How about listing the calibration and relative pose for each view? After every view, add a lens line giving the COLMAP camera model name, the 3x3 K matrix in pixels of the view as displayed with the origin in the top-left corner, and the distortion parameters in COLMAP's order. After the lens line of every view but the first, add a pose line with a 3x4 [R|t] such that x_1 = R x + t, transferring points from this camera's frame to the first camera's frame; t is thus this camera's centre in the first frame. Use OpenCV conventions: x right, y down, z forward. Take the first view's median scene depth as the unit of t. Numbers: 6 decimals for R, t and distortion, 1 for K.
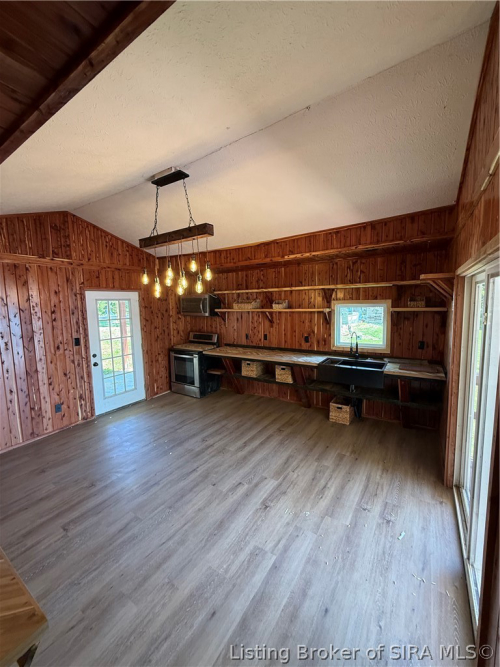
lens RADIAL K [[265.4, 0, 249.4], [0, 265.4, 330.8], [0, 0, 1]] dist [-0.000329, 0.000530]
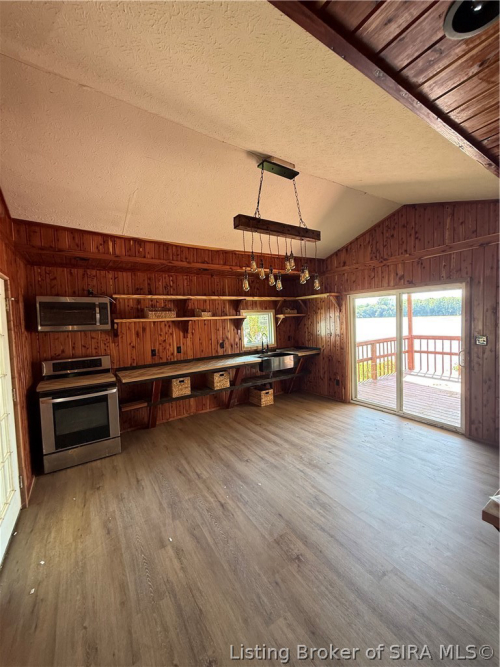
lens RADIAL K [[265.4, 0, 251.4], [0, 265.4, 330.1], [0, 0, 1]] dist [-0.000329, 0.000530]
pose [[0.396321, -0.031560, 0.917569, -0.823757], [0.127396, 0.991631, -0.020918, 0.009745], [-0.909230, 0.125185, 0.397025, 0.515092]]
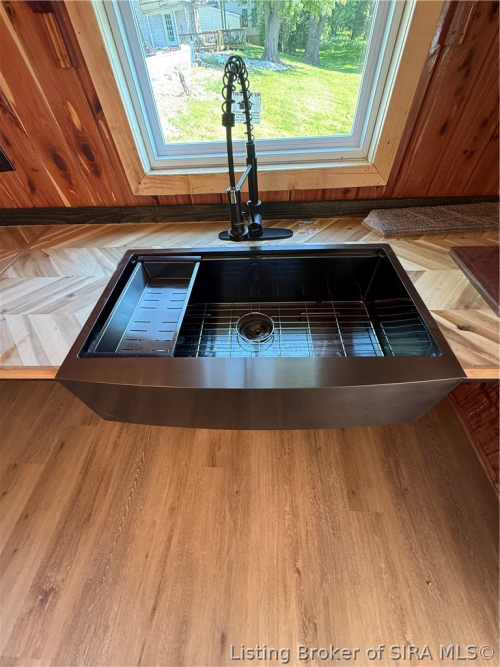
lens RADIAL K [[265.4, 0, 247.1], [0, 265.4, 337.0], [0, 0, 1]] dist [-0.000329, 0.000530]
pose [[0.854027, -0.404914, 0.326621, 0.290337], [0.080417, 0.723050, 0.686099, 0.015548], [-0.513975, -0.559681, 0.650067, 0.809034]]
